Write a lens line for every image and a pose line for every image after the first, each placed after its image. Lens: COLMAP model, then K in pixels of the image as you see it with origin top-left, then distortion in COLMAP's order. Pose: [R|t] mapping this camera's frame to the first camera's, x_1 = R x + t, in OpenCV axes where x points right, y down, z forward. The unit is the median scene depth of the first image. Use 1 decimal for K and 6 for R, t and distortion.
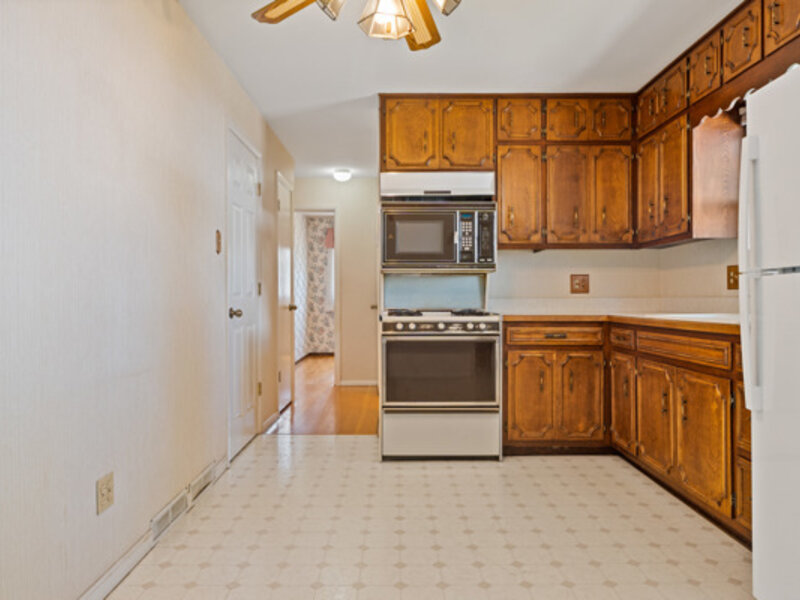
lens RADIAL K [[563.5, 0, 391.5], [0, 563.5, 293.5], [0, 0, 1]] dist [-0.004031, -0.004021]
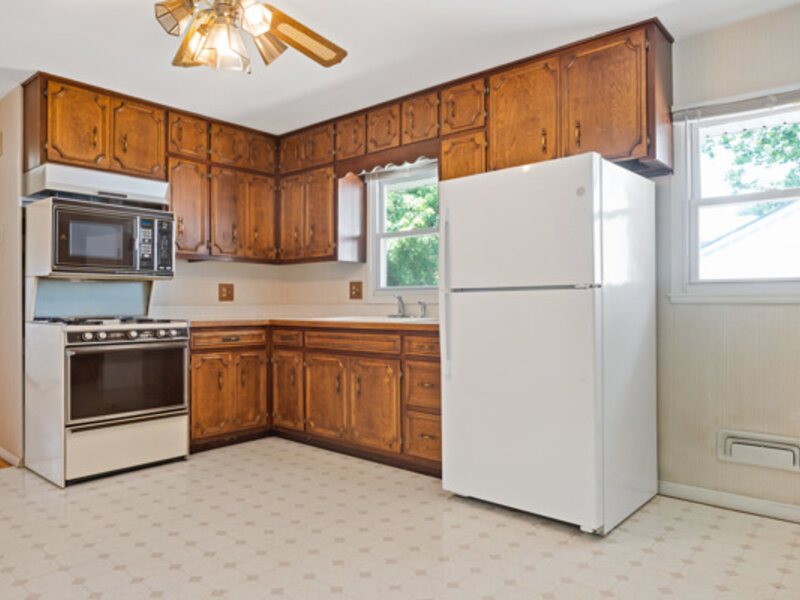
lens RADIAL K [[563.5, 0, 391.5], [0, 563.5, 293.5], [0, 0, 1]] dist [-0.004031, -0.004021]
pose [[0.663783, 0.014857, 0.747777, -0.337896], [-0.006924, 0.999882, -0.013720, -0.002250], [-0.747893, 0.003929, 0.663808, 0.014670]]
